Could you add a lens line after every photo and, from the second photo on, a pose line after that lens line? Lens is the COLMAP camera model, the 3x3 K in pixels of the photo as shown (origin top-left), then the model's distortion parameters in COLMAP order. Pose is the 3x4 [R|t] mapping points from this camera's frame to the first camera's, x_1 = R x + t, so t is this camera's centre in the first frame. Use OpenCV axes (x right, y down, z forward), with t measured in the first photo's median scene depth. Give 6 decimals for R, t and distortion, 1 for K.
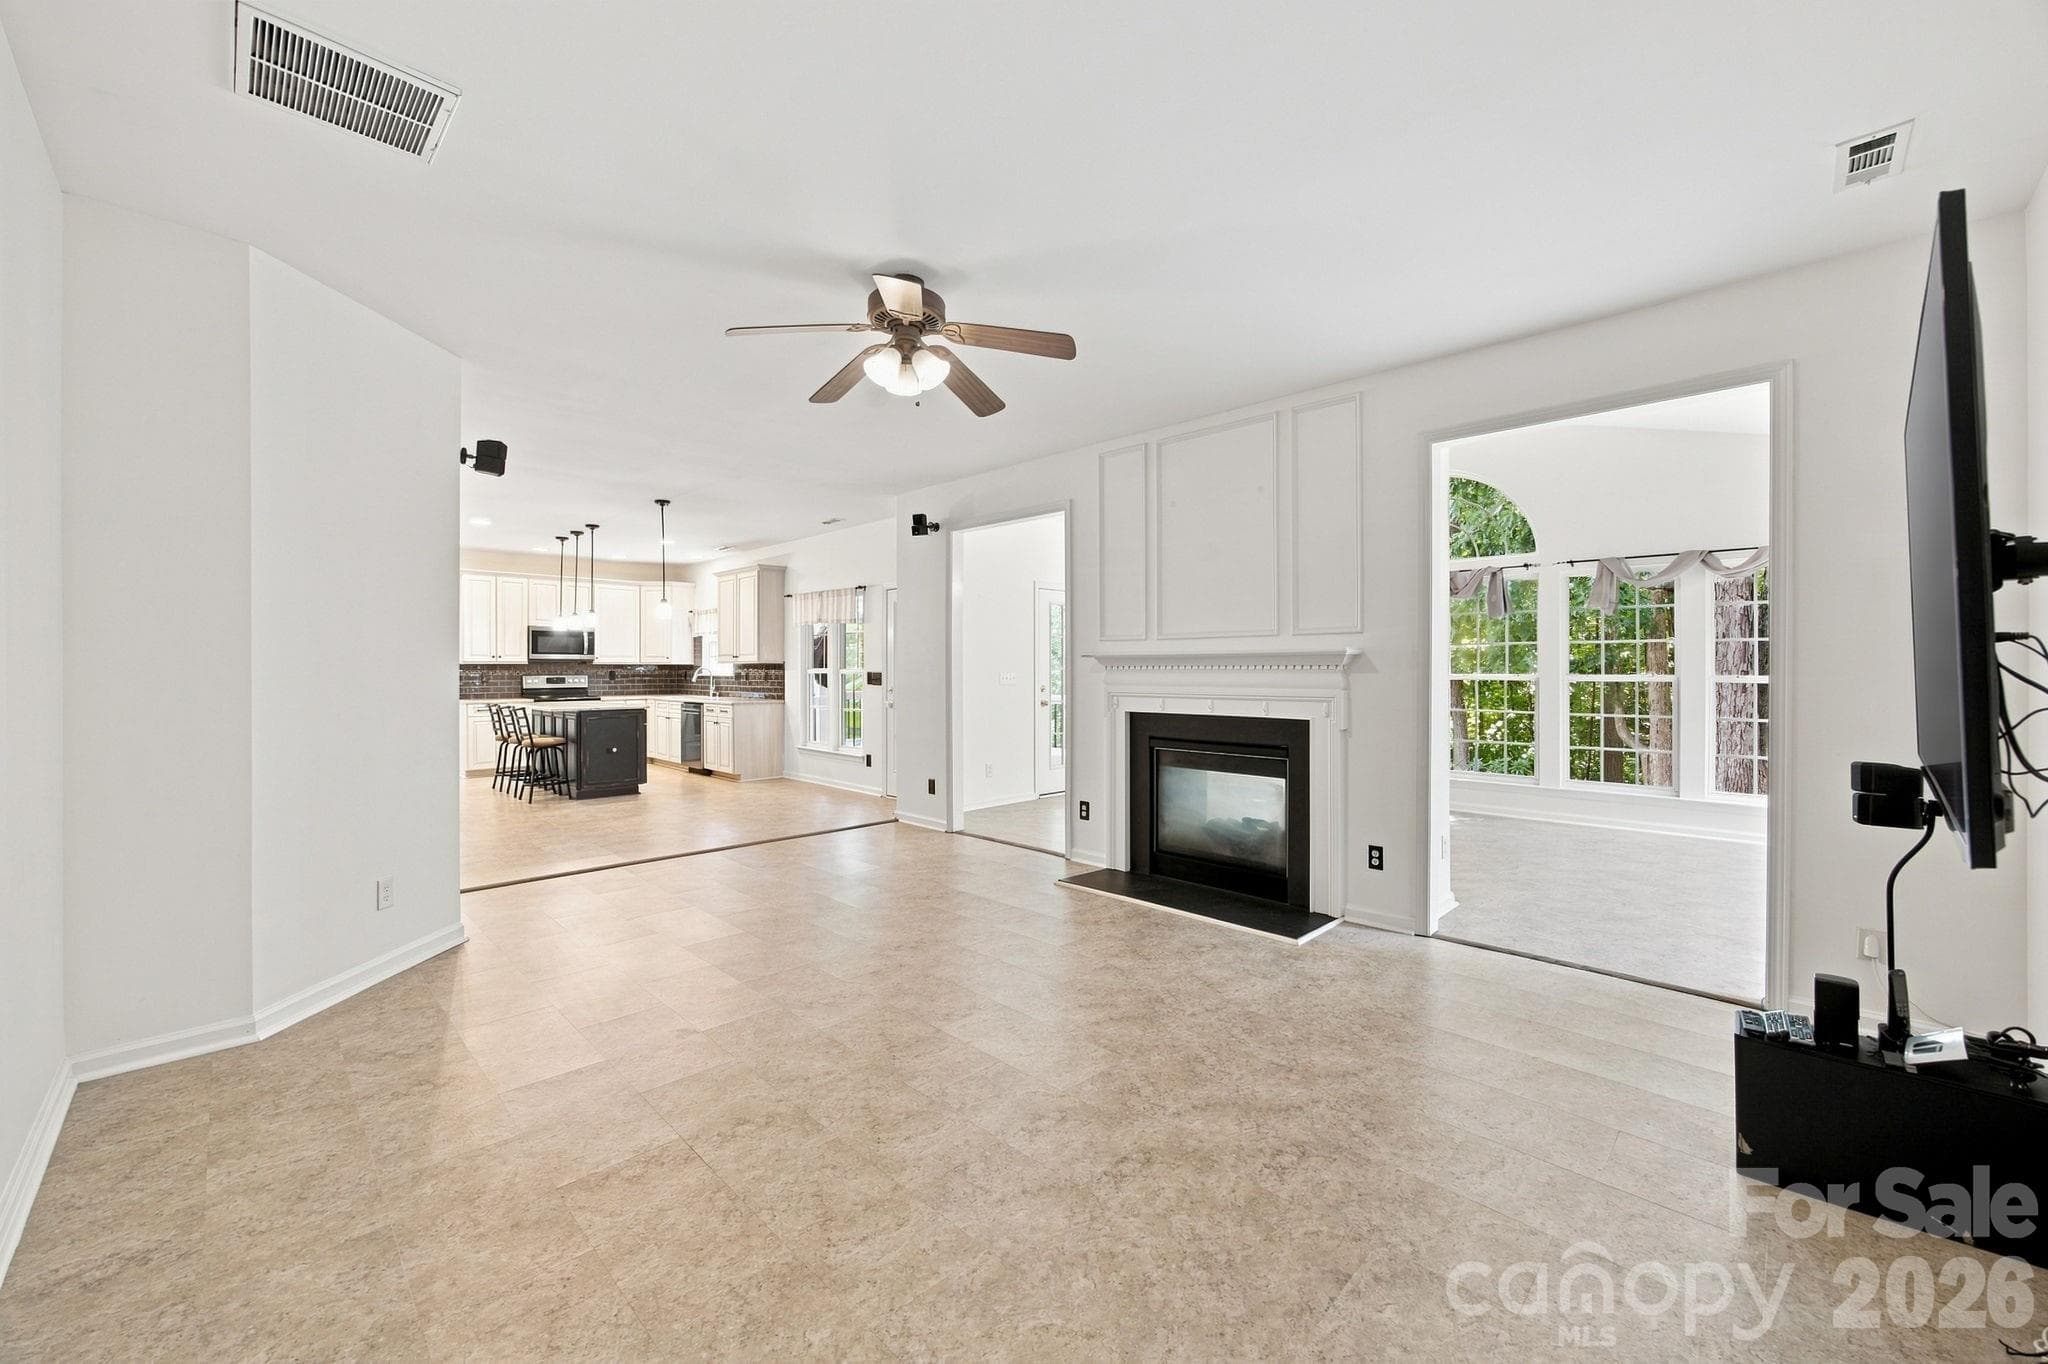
lens RADIAL K [[809.9, 0, 1012.0], [0, 809.9, 673.4], [0, 0, 1]] dist [-0.002082, 0.000121]
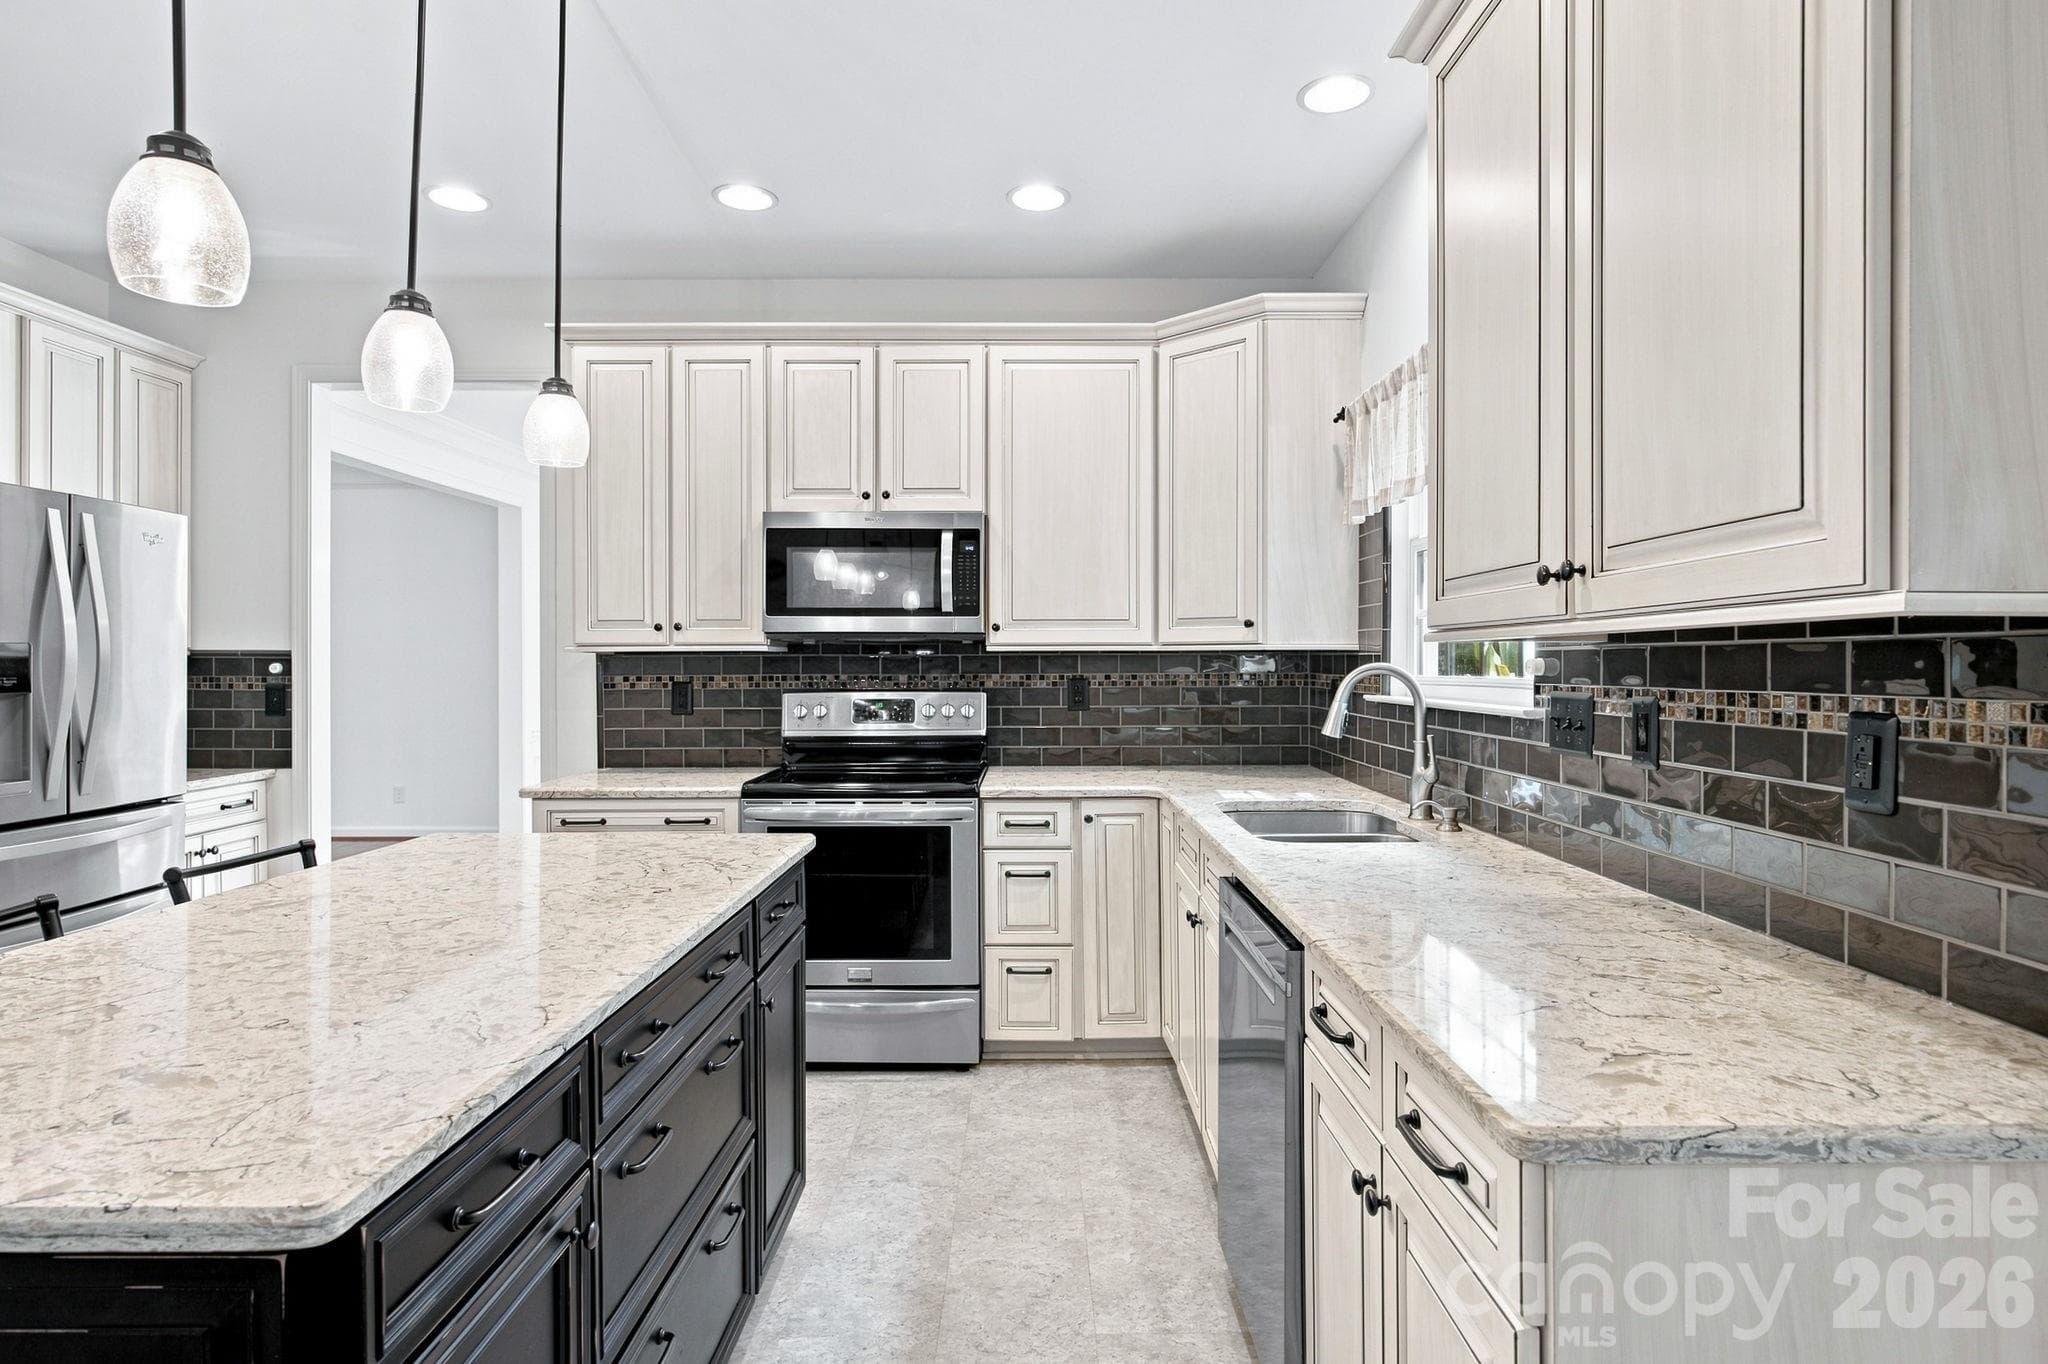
lens RADIAL K [[1130.0, 0, 1023.5], [0, 1130.0, 656.2], [0, 0, 1]] dist [-0.004020, -0.000459]
pose [[0.734142, -0.003424, -0.678987, -0.274601], [0.000773, 0.999991, -0.004206, -0.008737], [0.678995, 0.002563, 0.734138, 0.782485]]
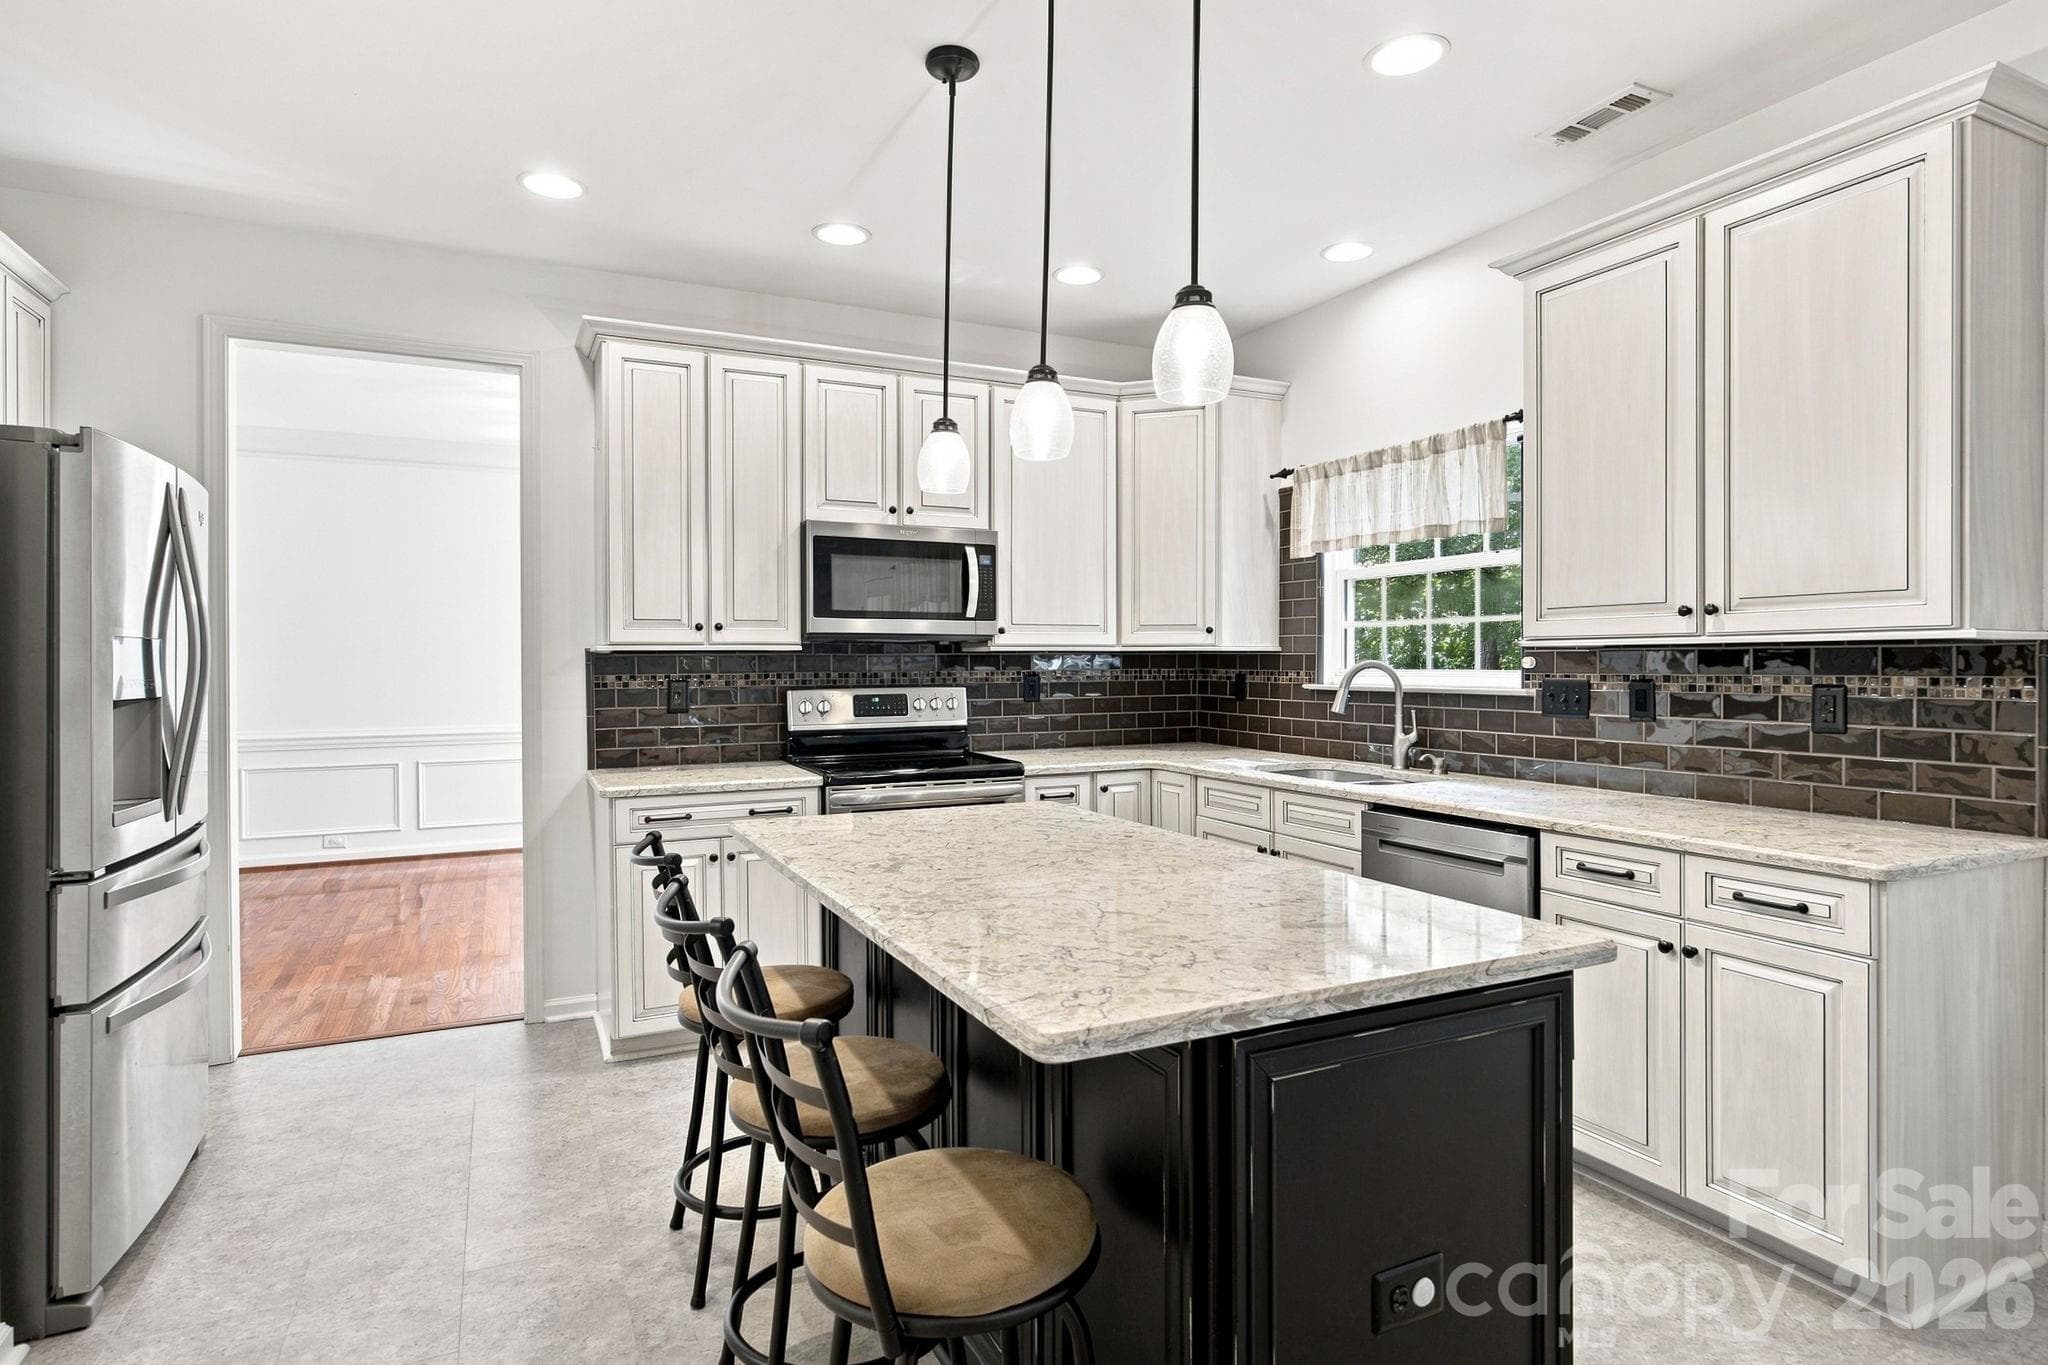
lens RADIAL K [[1081.4, 0, 1033.0], [0, 1081.4, 667.8], [0, 0, 1]] dist [-0.014312, 0.002393]
pose [[0.958389, -0.000722, -0.285466, -0.408791], [0.002138, 0.999987, 0.004649, -0.007461], [0.285459, -0.005066, 0.958378, 0.652304]]
